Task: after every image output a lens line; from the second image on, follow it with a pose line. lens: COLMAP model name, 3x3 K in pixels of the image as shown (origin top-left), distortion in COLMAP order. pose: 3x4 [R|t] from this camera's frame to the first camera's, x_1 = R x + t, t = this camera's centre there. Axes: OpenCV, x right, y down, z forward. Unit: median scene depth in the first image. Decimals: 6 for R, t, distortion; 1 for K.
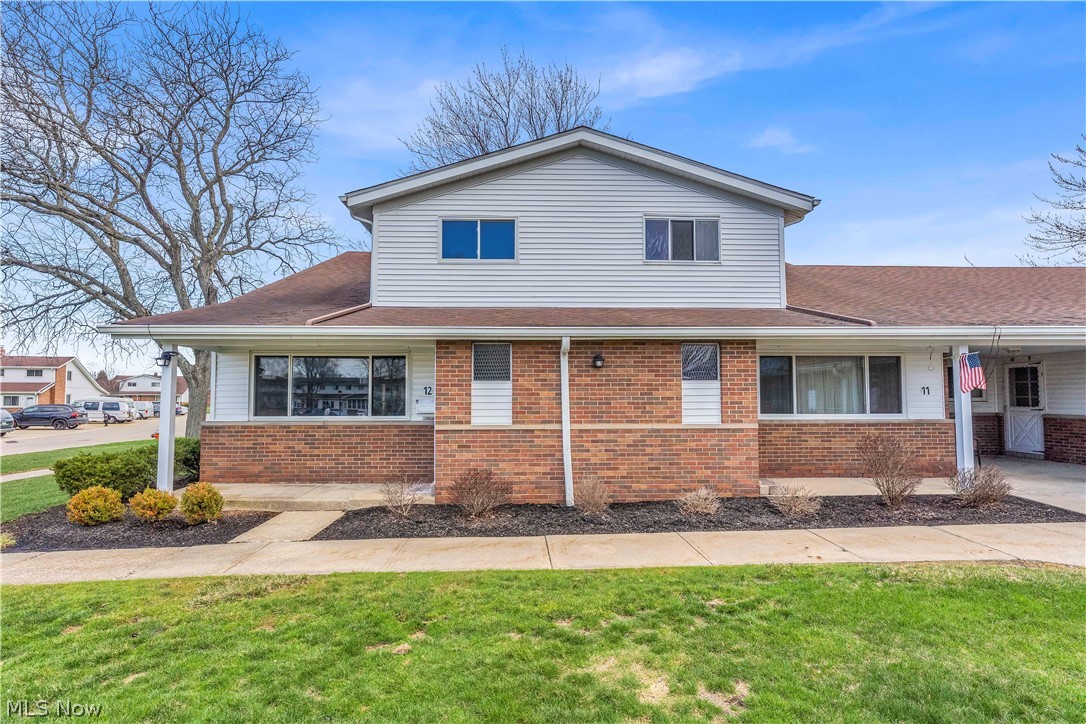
lens RADIAL K [[553.5, 0, 545.0], [0, 553.5, 363.6], [0, 0, 1]] dist [0.007374, 0.001482]
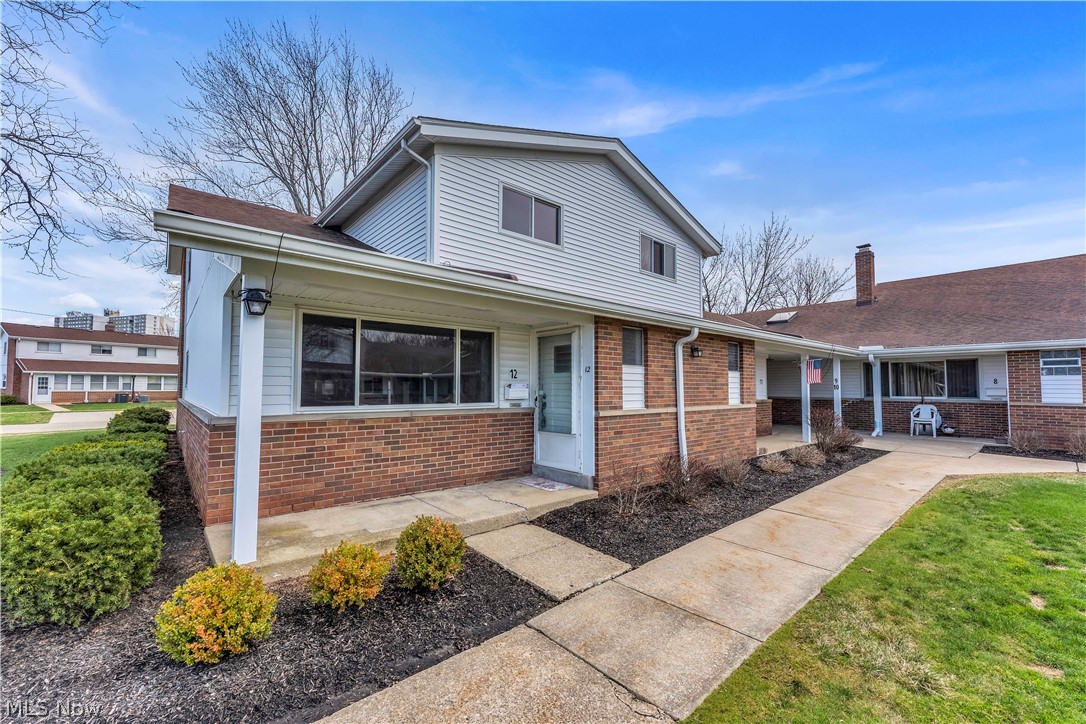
lens RADIAL K [[442.7, 0, 544.5], [0, 442.7, 366.6], [0, 0, 1]] dist [-0.002154, -0.000353]
pose [[0.774455, 0.034876, 0.631667, -0.637746], [-0.044318, 0.999017, -0.000823, 0.036442], [-0.631074, -0.027356, 0.775240, 0.429056]]
